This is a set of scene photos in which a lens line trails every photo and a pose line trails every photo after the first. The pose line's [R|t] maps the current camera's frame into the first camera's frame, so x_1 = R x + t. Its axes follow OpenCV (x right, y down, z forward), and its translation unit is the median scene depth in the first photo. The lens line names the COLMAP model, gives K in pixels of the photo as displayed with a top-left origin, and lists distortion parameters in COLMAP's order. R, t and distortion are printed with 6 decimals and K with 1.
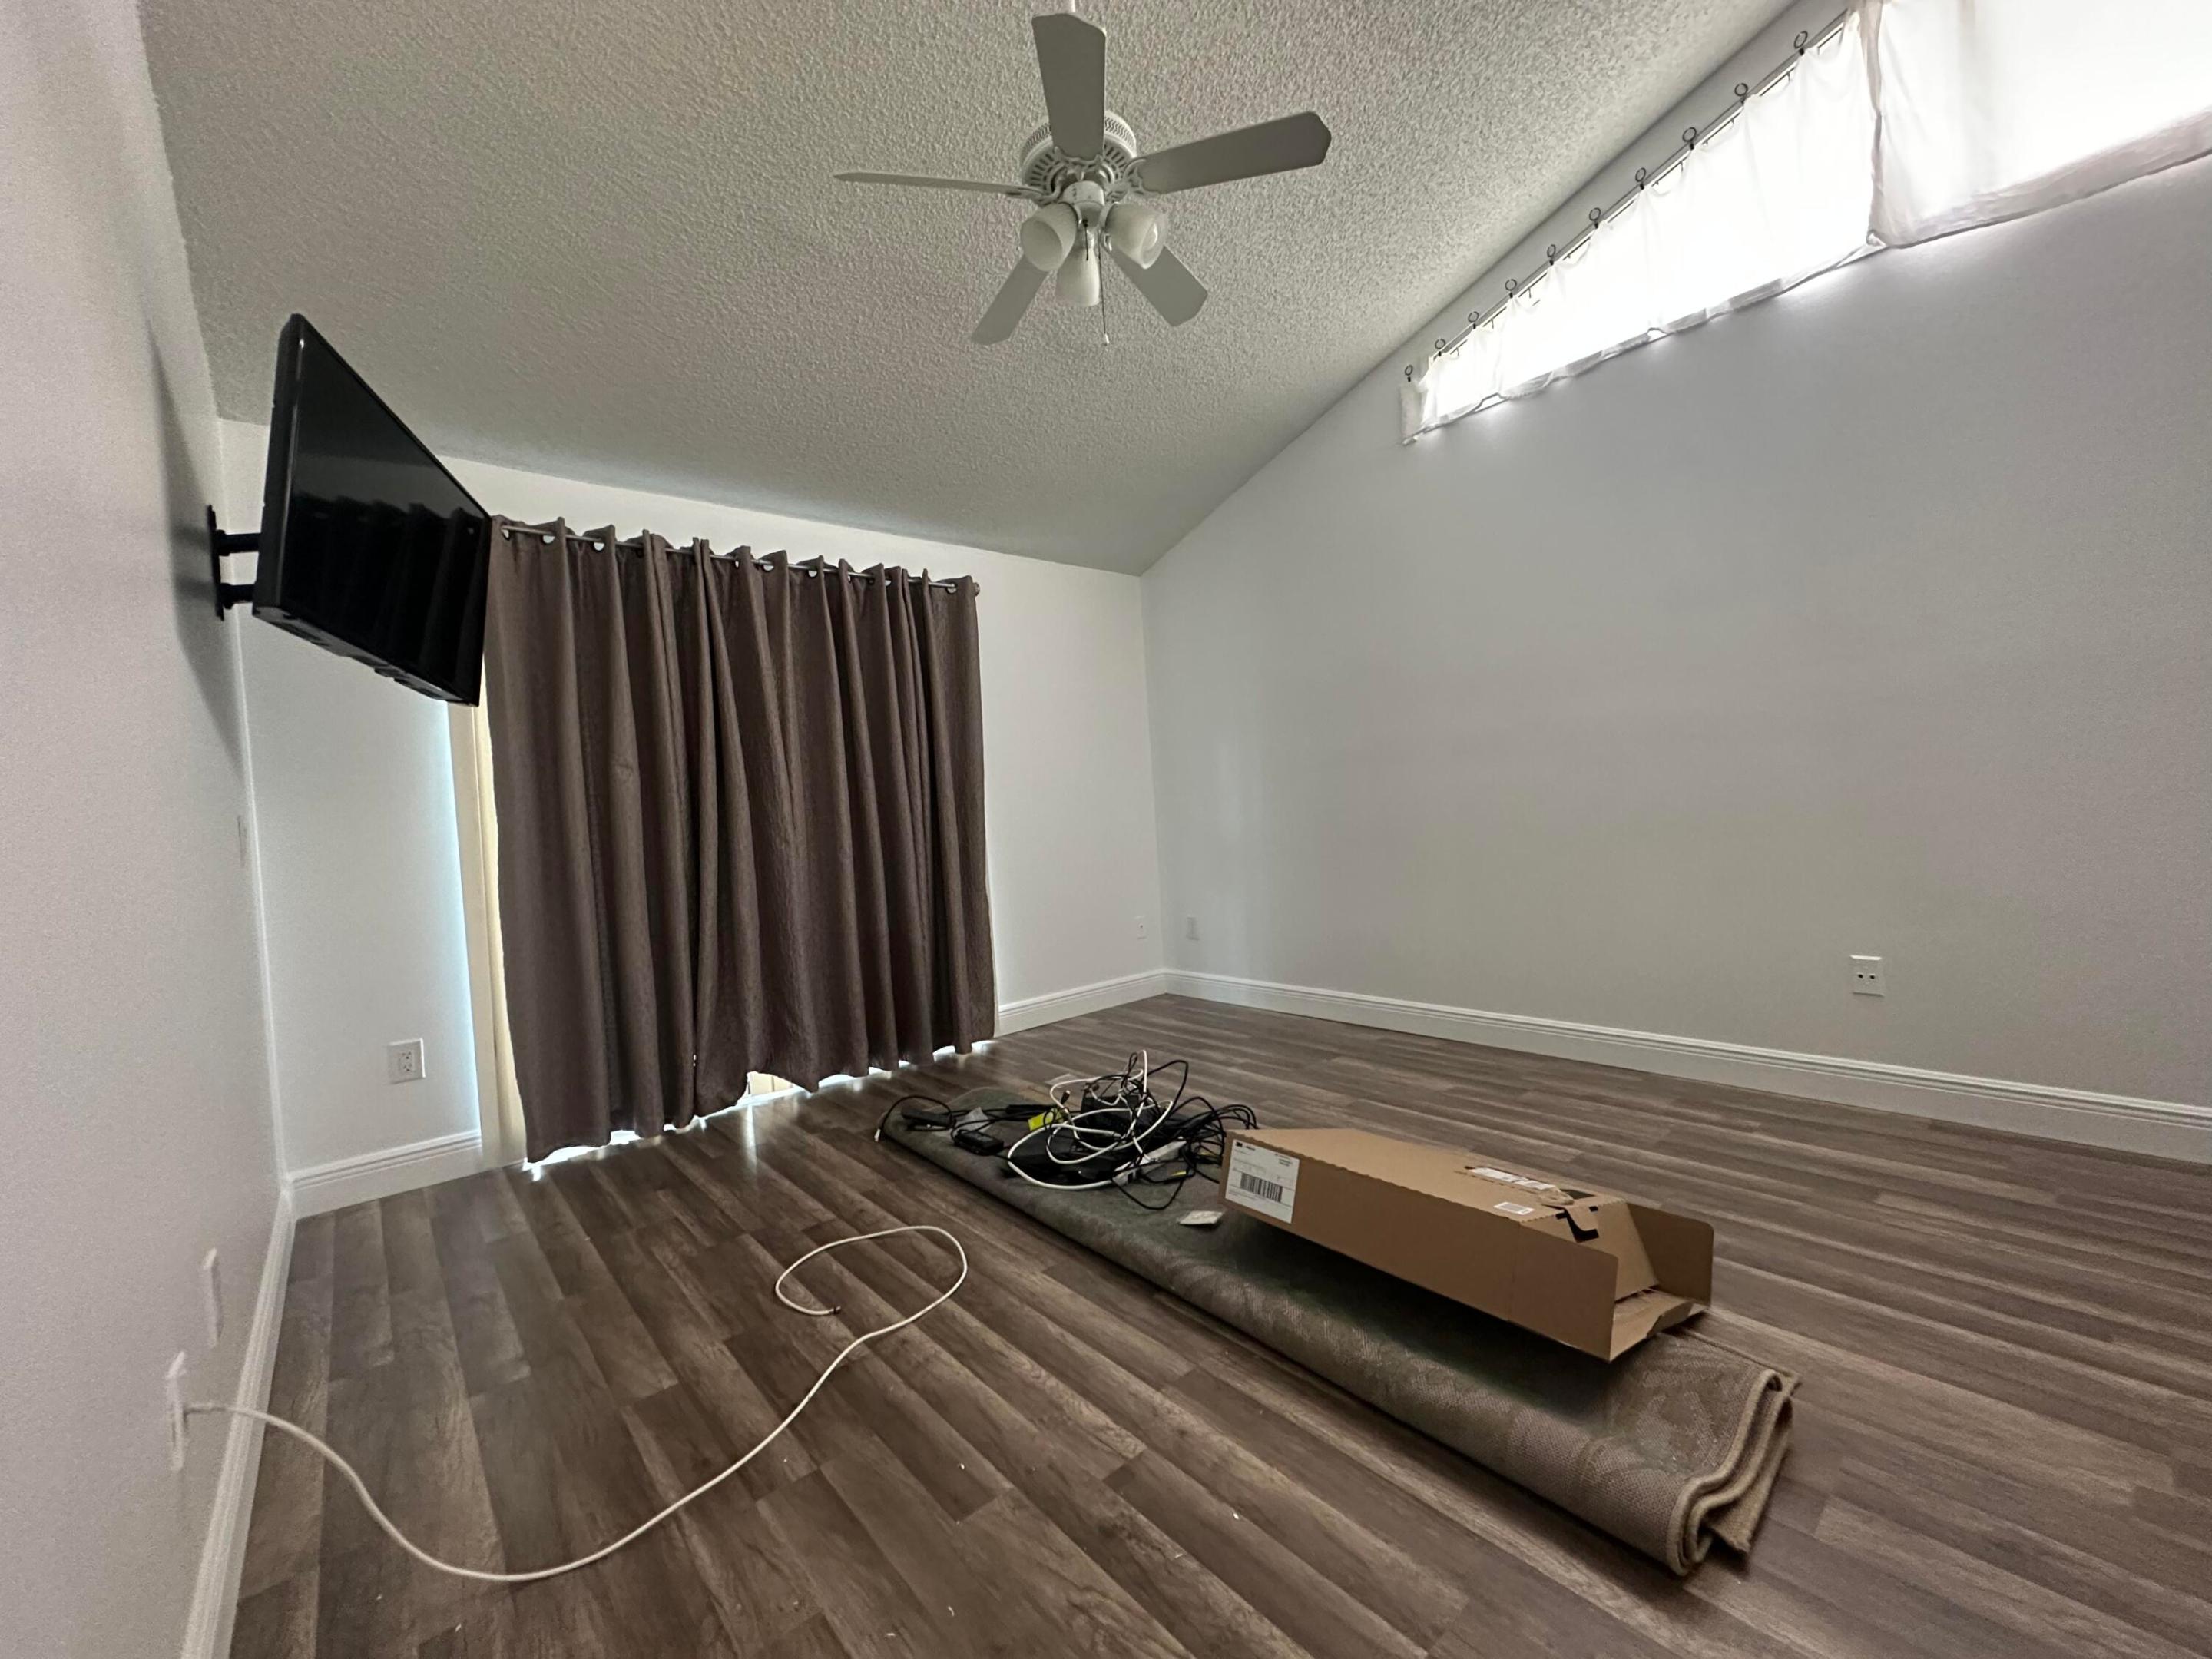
lens RADIAL K [[881.1, 0, 1116.6], [0, 881.1, 830.3], [0, 0, 1]] dist [-0.002141, 0.001316]
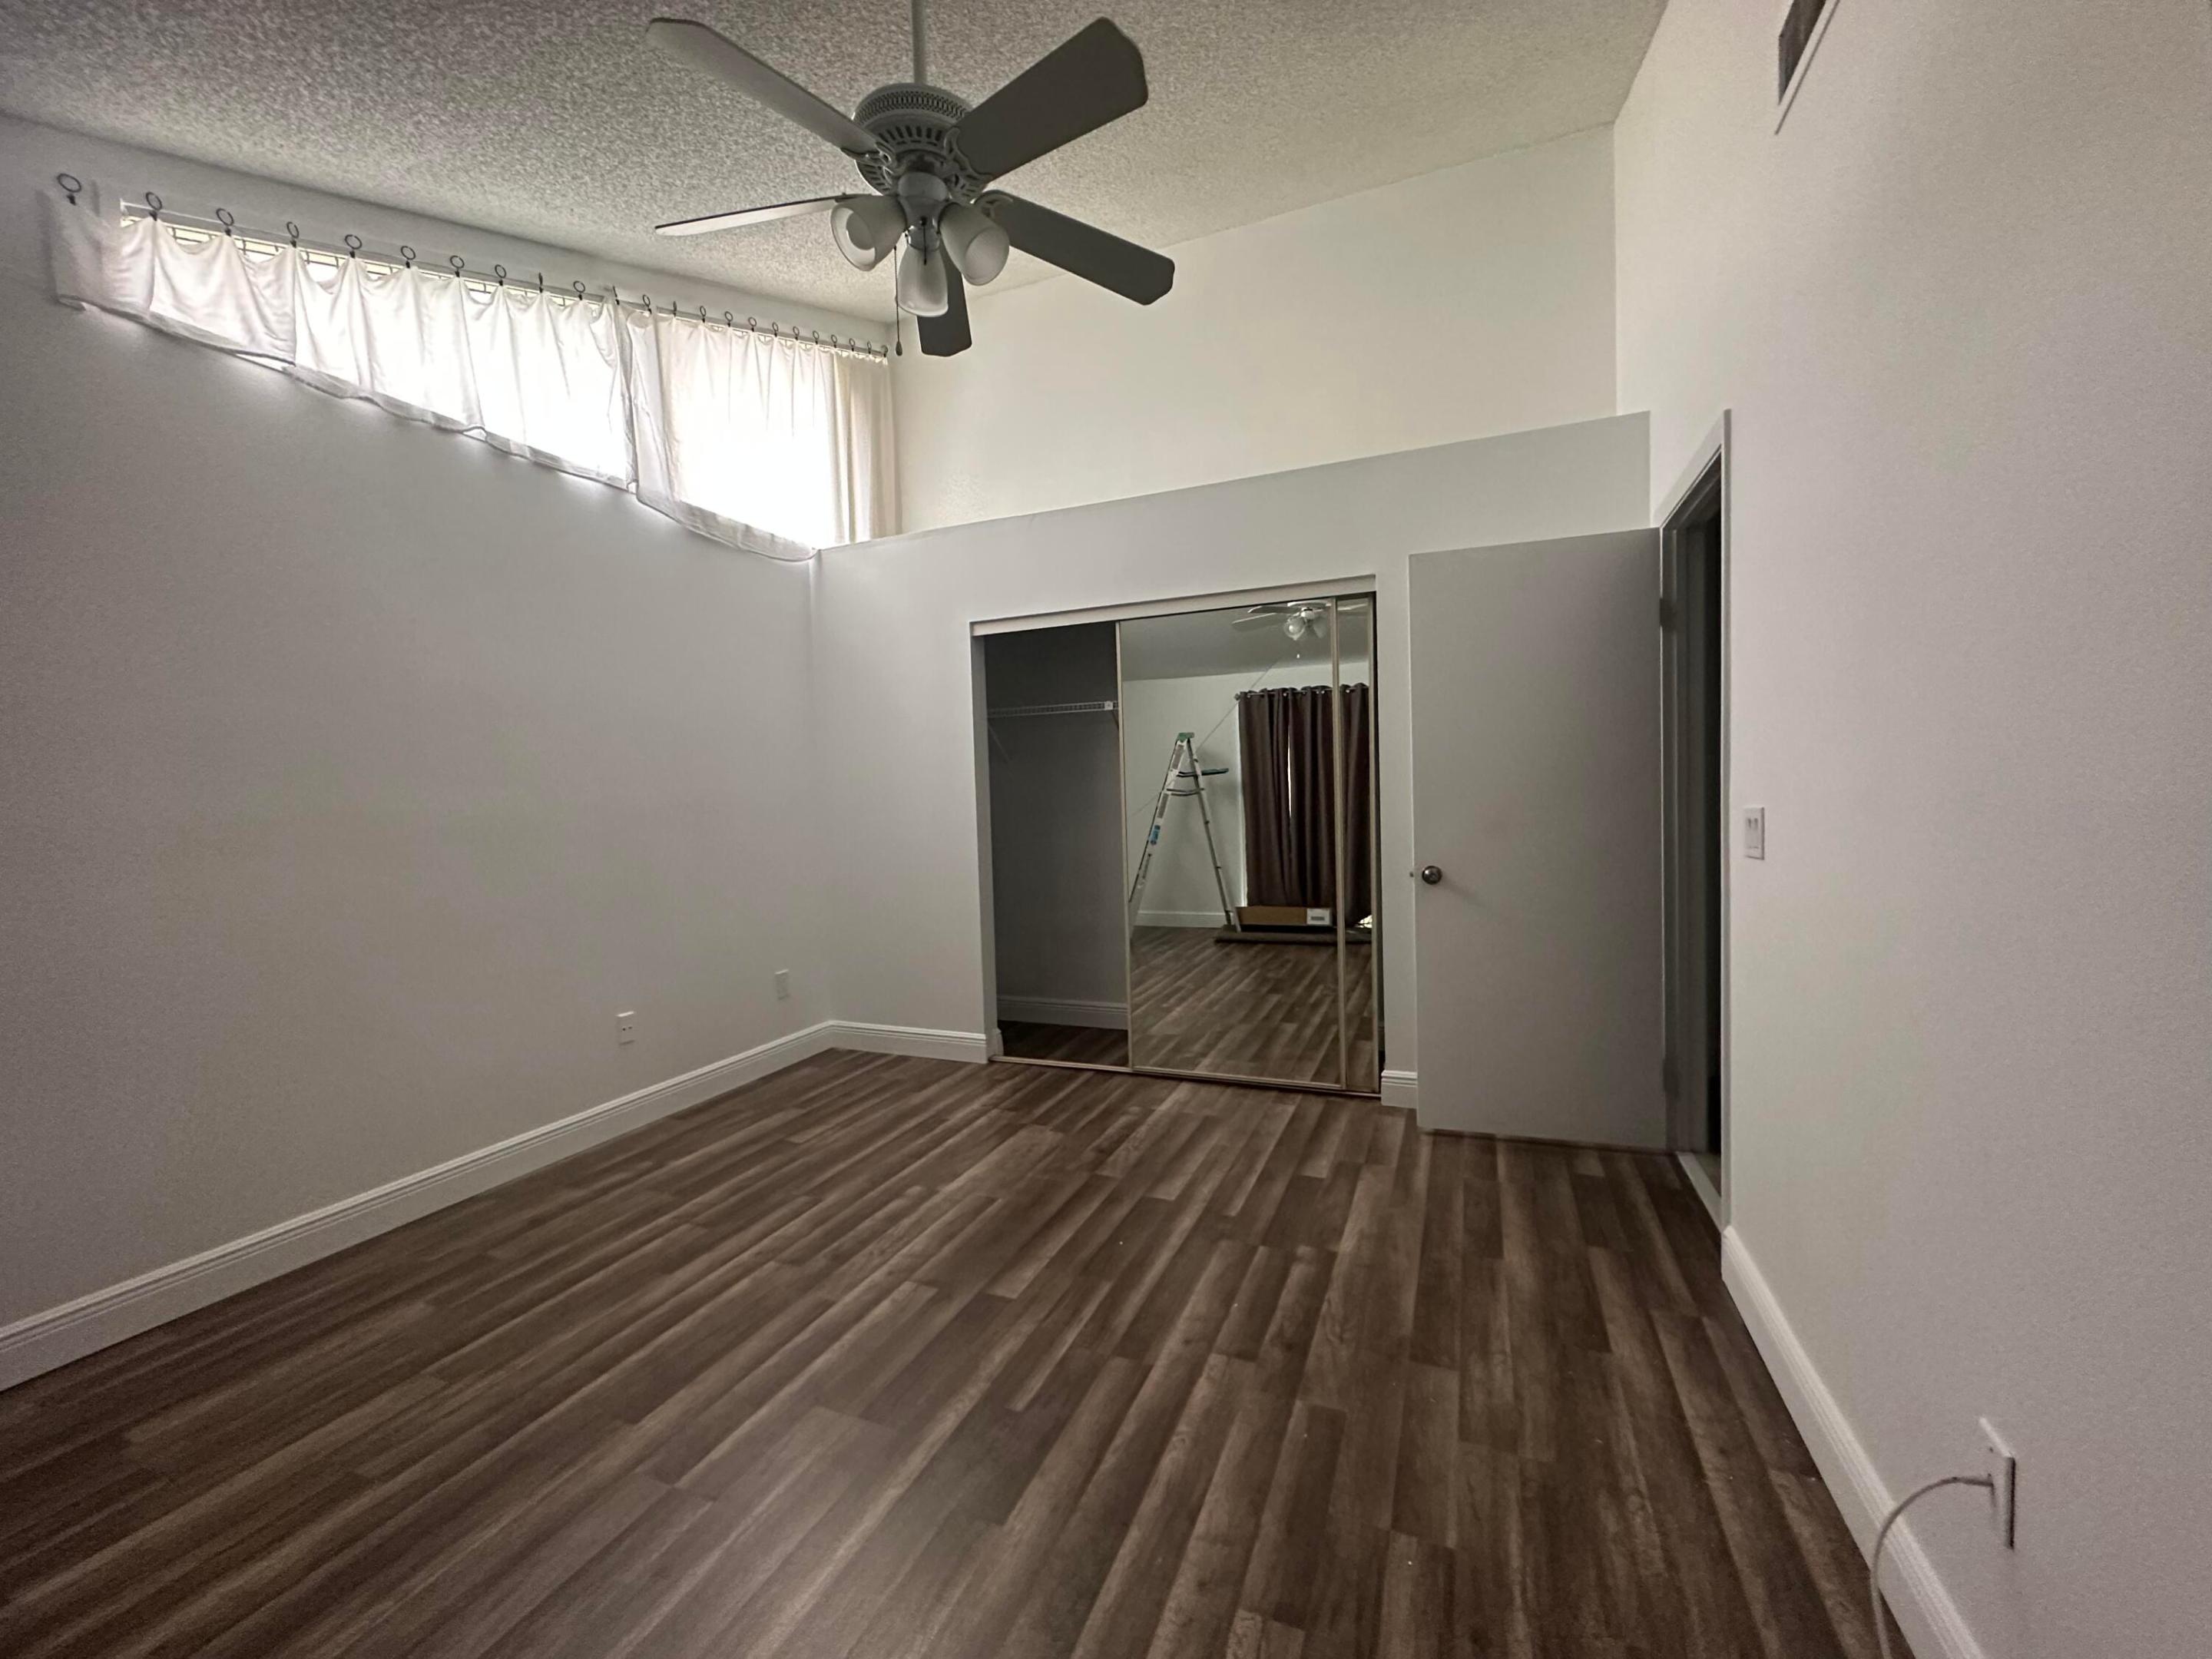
lens RADIAL K [[881.1, 0, 1099.4], [0, 881.1, 820.1], [0, 0, 1]] dist [-0.002141, 0.001316]
pose [[-0.434283, 0.051211, 0.899320, -0.756688], [0.079642, 0.996656, -0.018294, -0.071255], [-0.897249, 0.063679, -0.436909, 1.112401]]
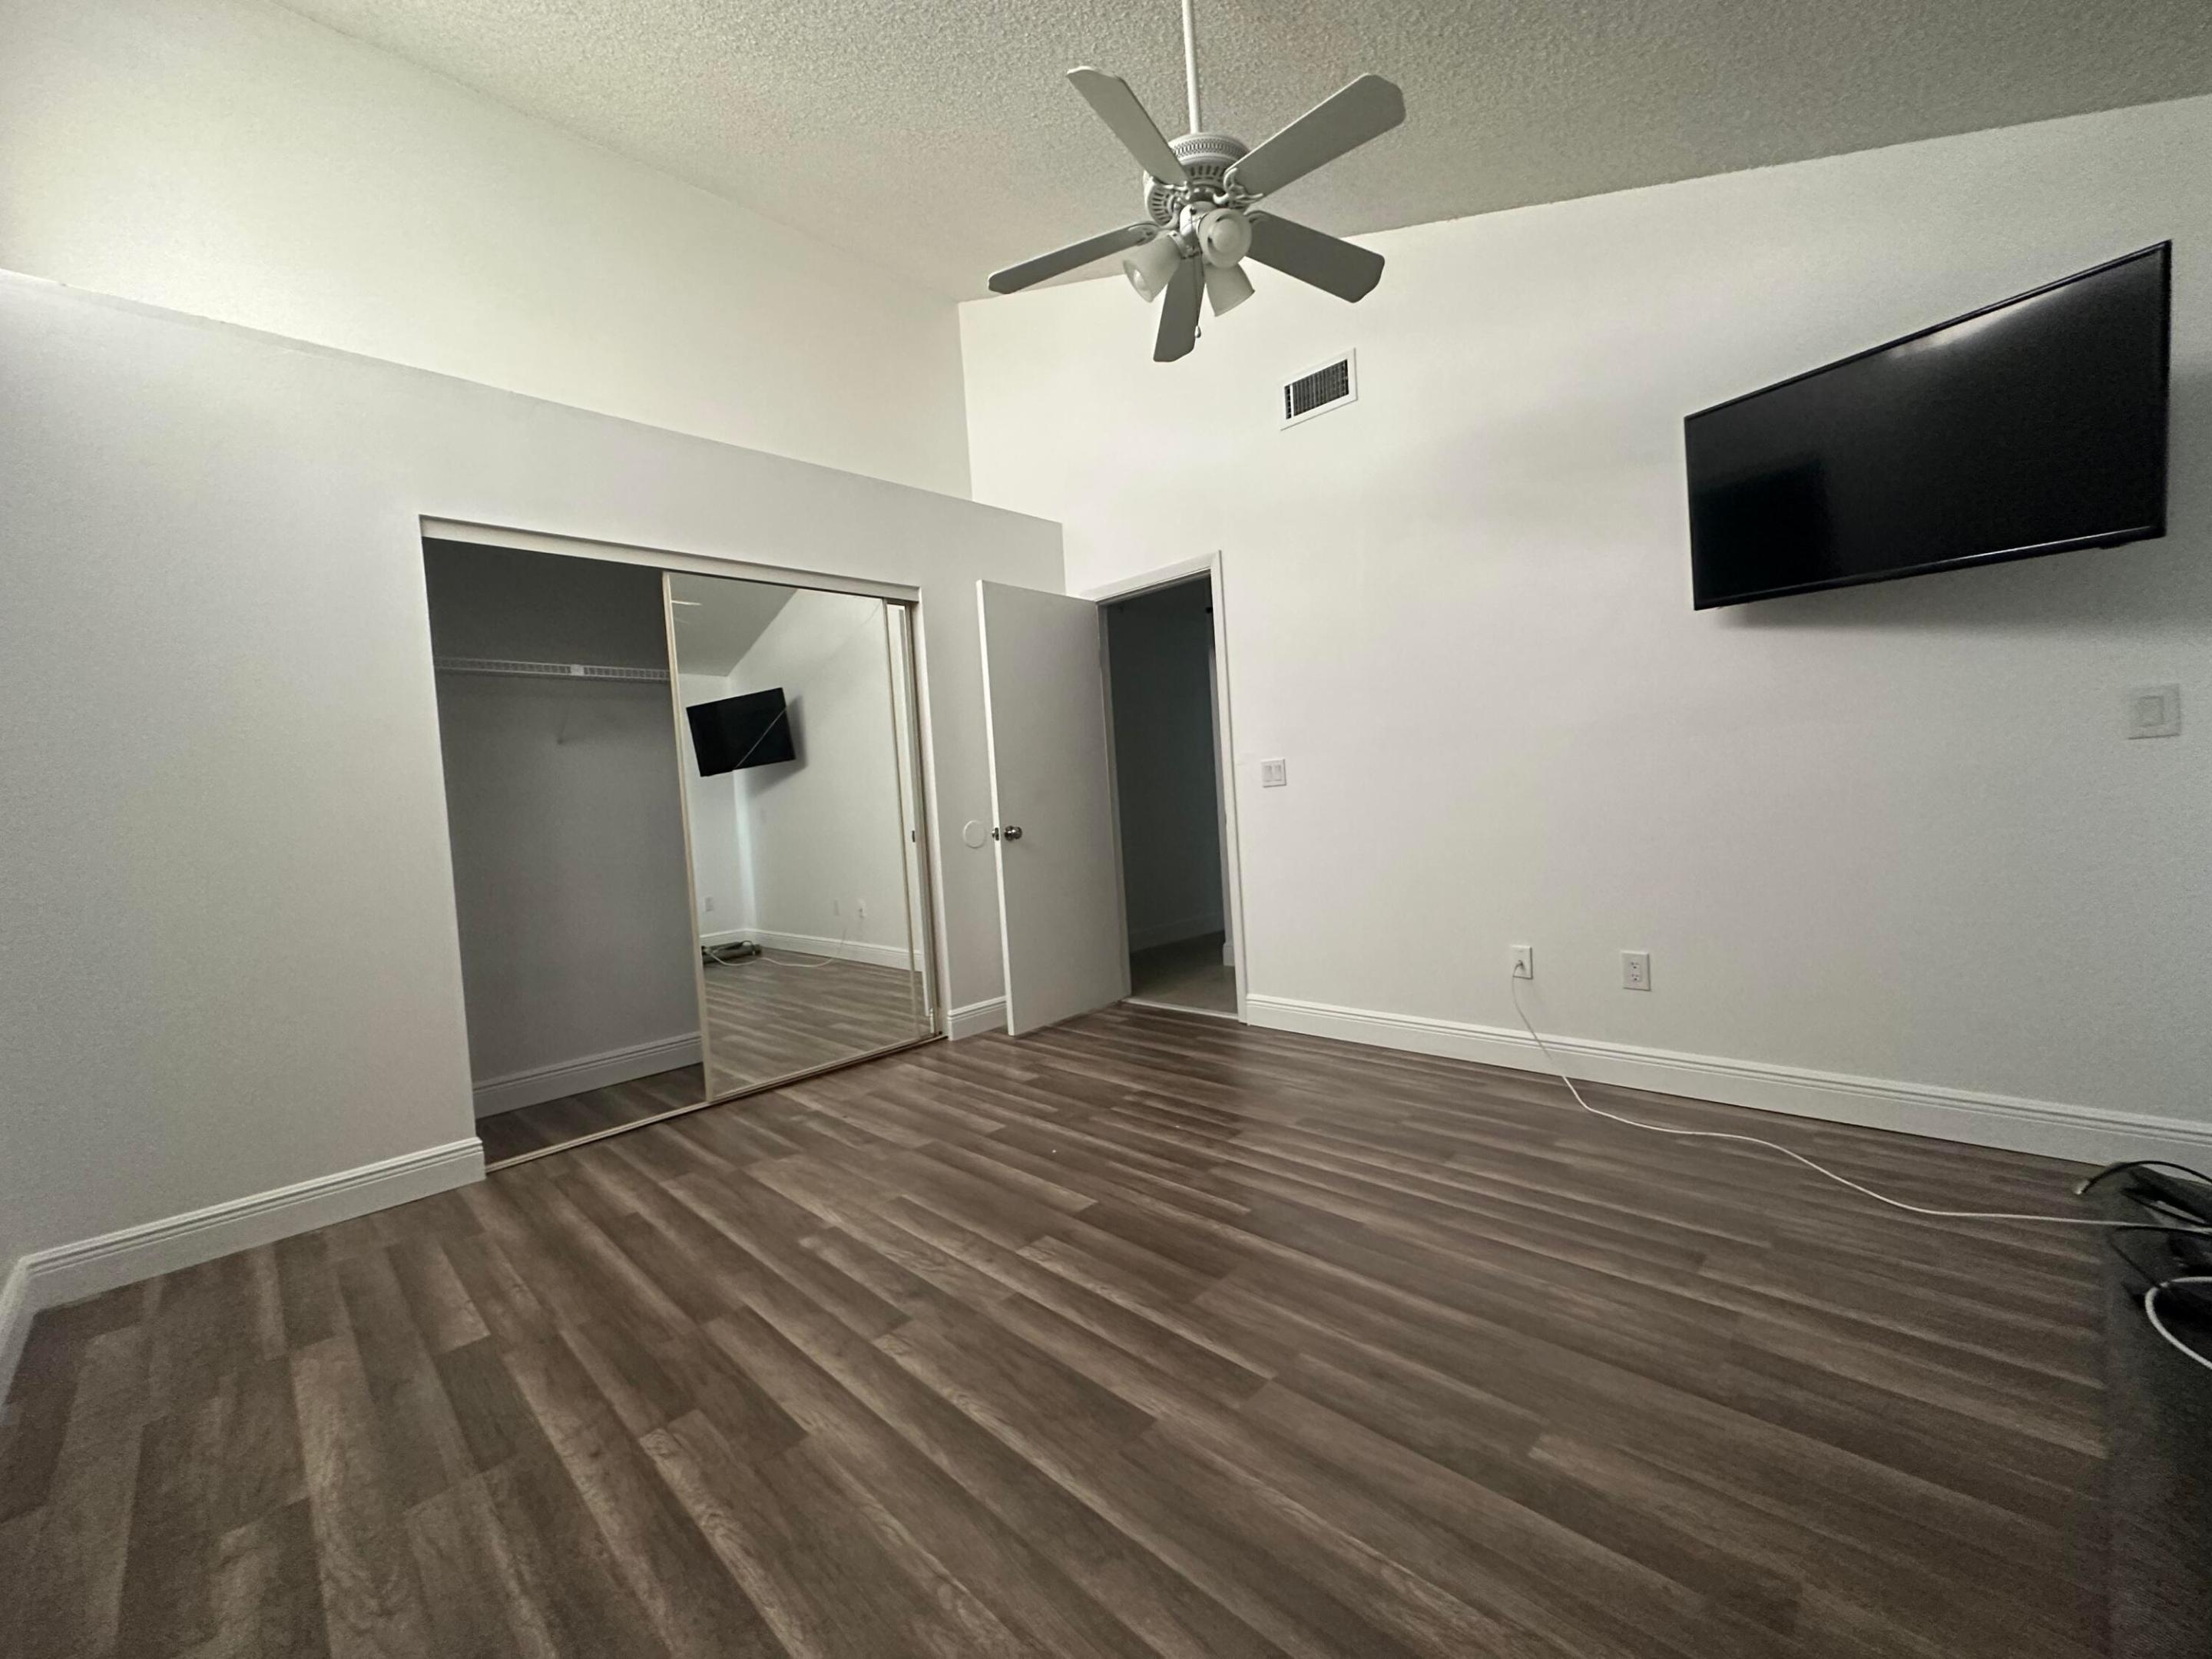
lens RADIAL K [[881.1, 0, 1108.0], [0, 881.1, 820.1], [0, 0, 1]] dist [-0.002141, 0.001316]
pose [[-0.989036, 0.131946, -0.066325, 0.208004], [0.128227, 0.990075, 0.057528, -0.071892], [0.073257, 0.048392, -0.996138, 1.834490]]
